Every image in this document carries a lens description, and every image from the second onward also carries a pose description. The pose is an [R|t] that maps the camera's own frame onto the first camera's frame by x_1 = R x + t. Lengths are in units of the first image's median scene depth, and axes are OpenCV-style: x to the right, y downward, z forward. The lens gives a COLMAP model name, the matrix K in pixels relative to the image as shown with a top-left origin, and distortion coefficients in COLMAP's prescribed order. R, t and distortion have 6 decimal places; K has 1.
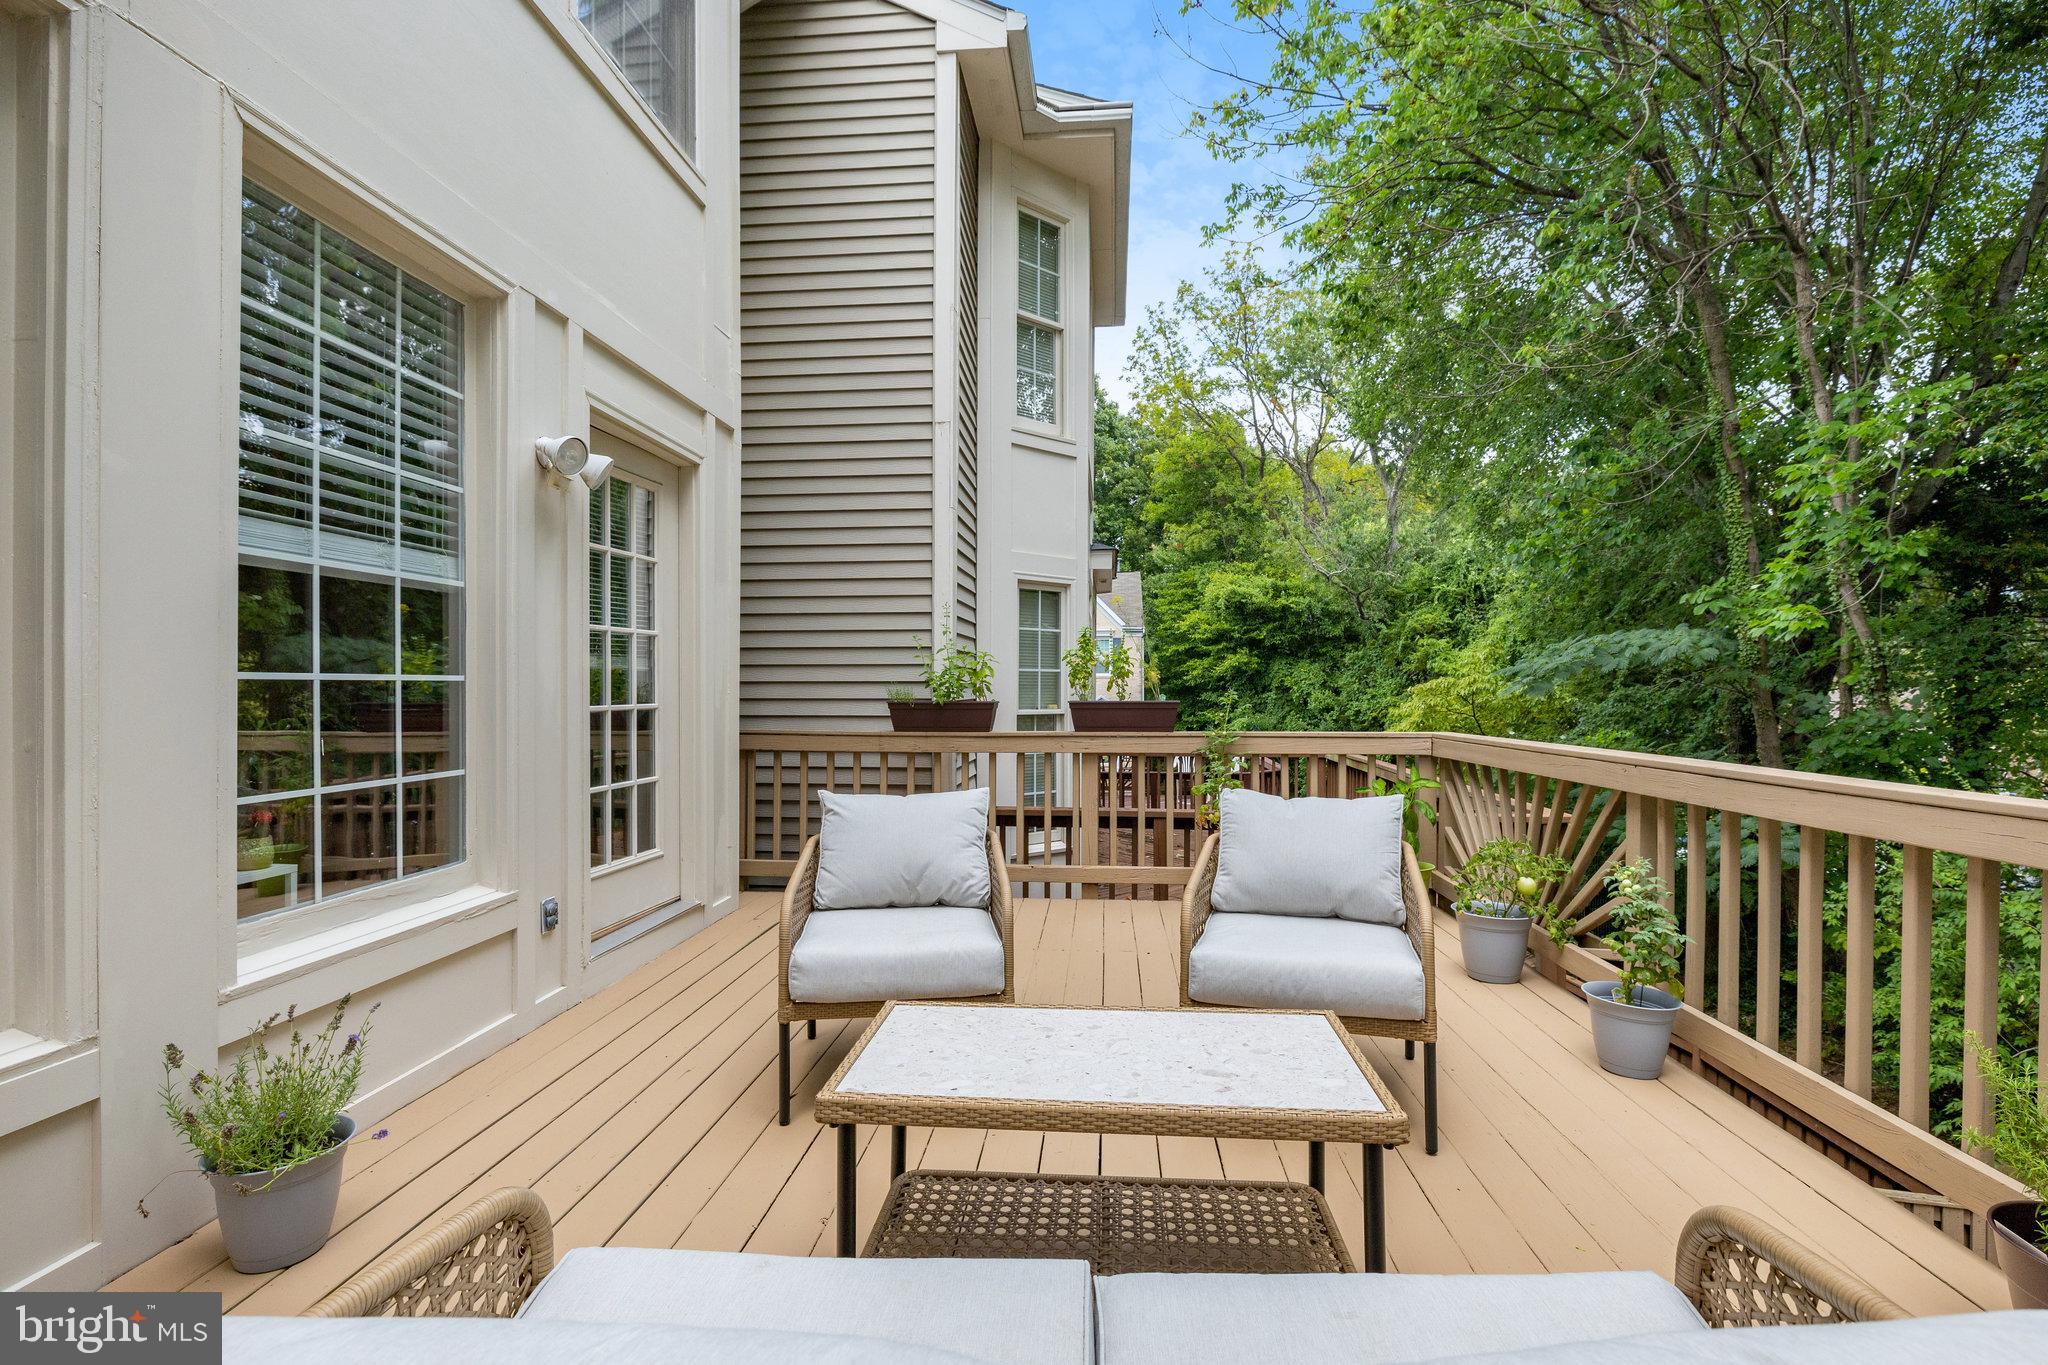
lens RADIAL K [[932.1, 0, 1024.0], [0, 932.1, 682.5], [0, 0, 1]] dist [-0.000960, -0.000124]
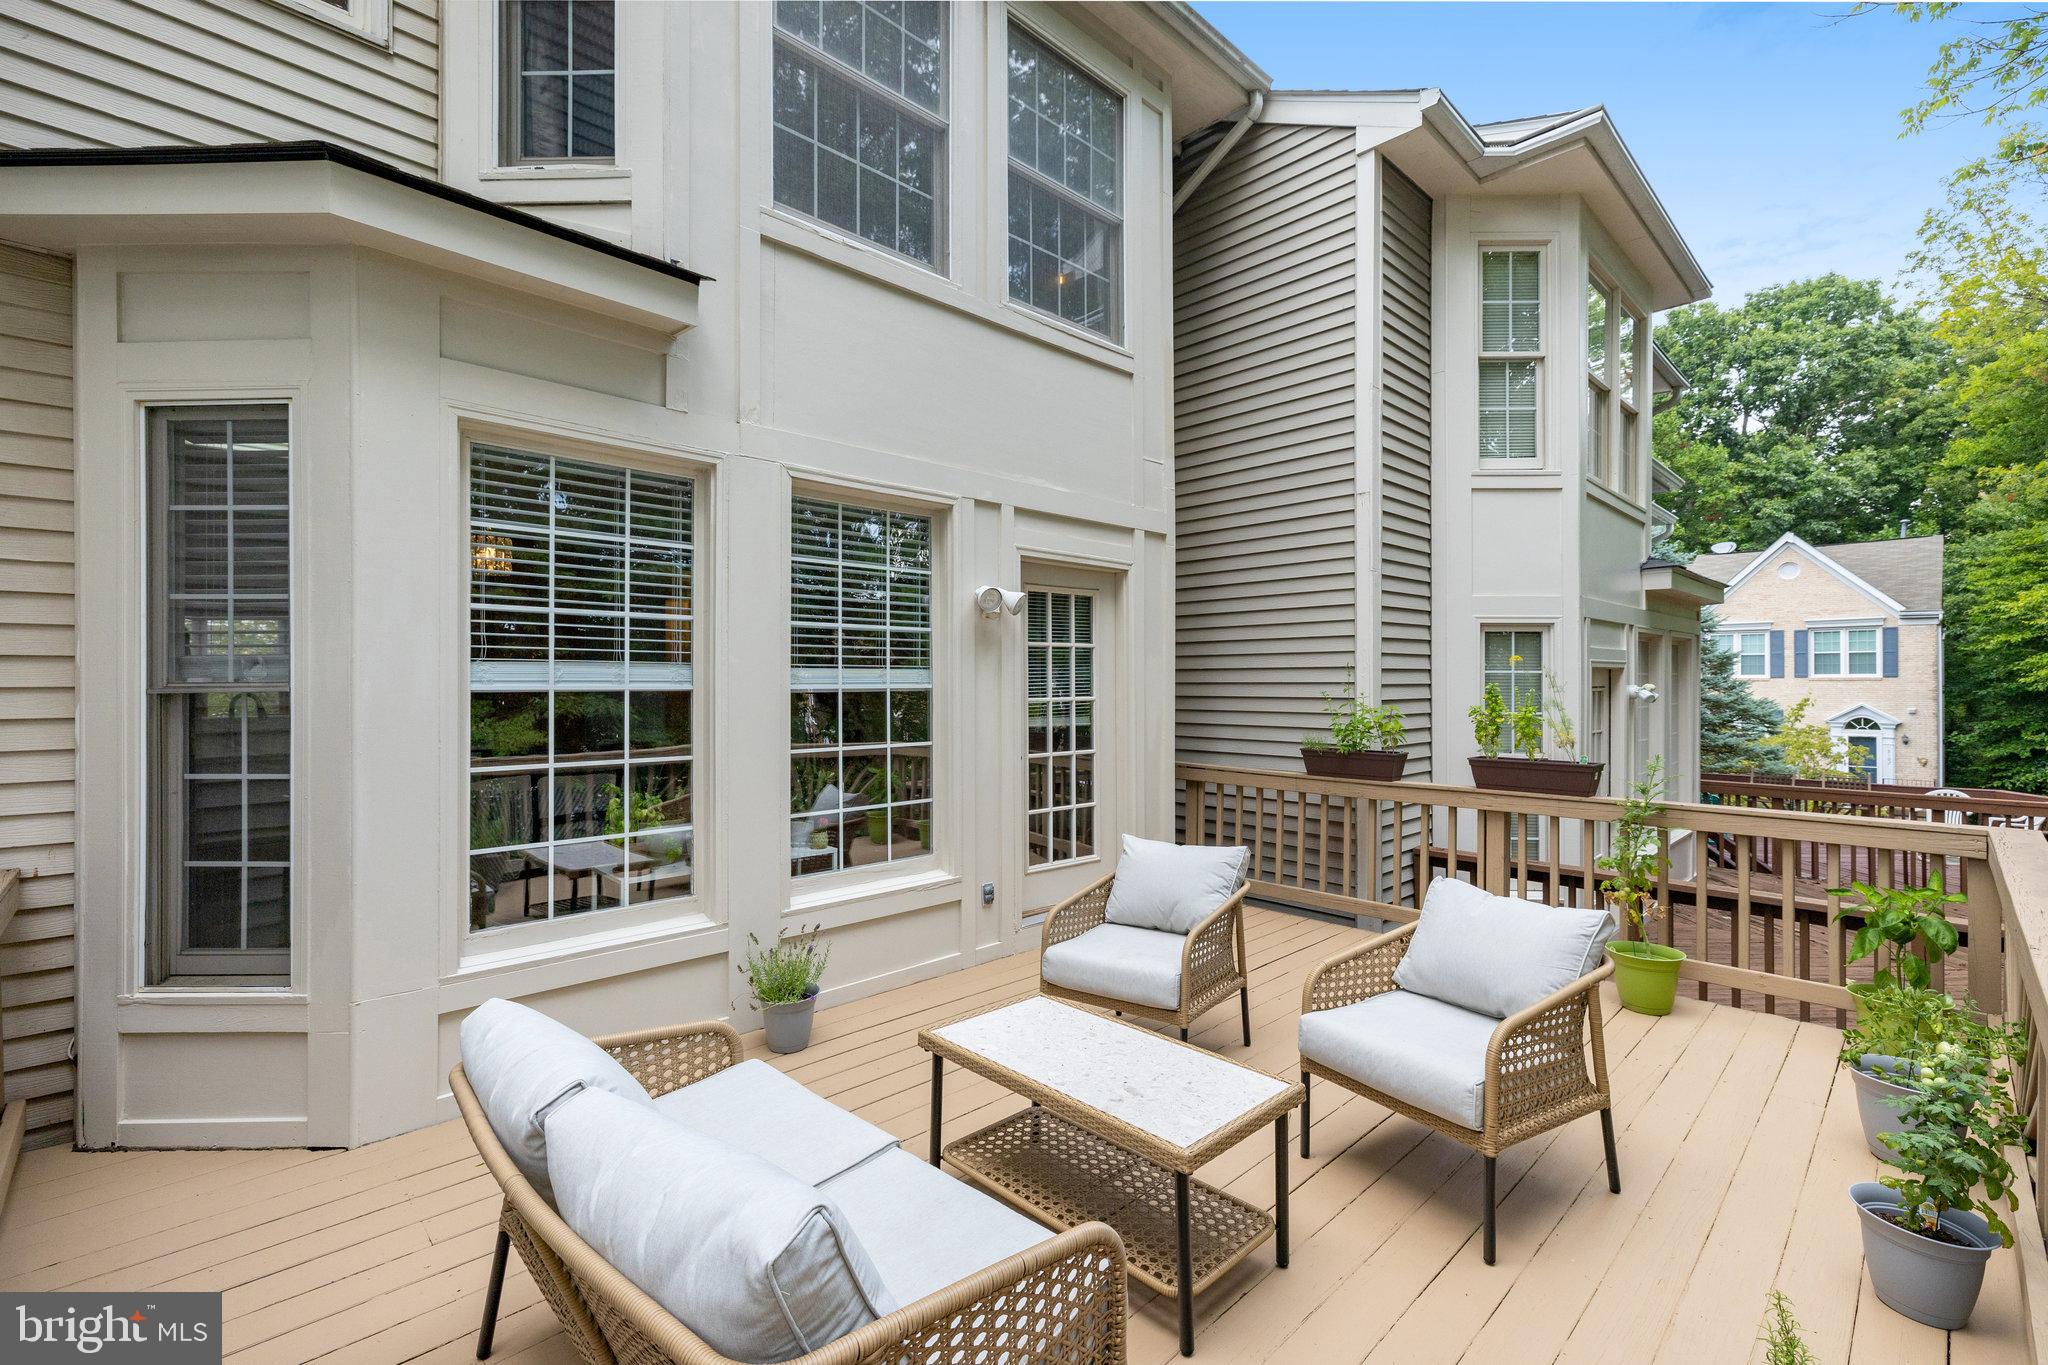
lens RADIAL K [[870.0, 0, 1024.0], [0, 870.0, 682.5], [0, 0, 1]] dist [0.002171, 0.000838]
pose [[0.760267, -0.000014, -0.649611, 0.376162], [0.001773, 0.999996, 0.002054, -0.082550], [0.649608, -0.002714, 0.760264, -0.045778]]
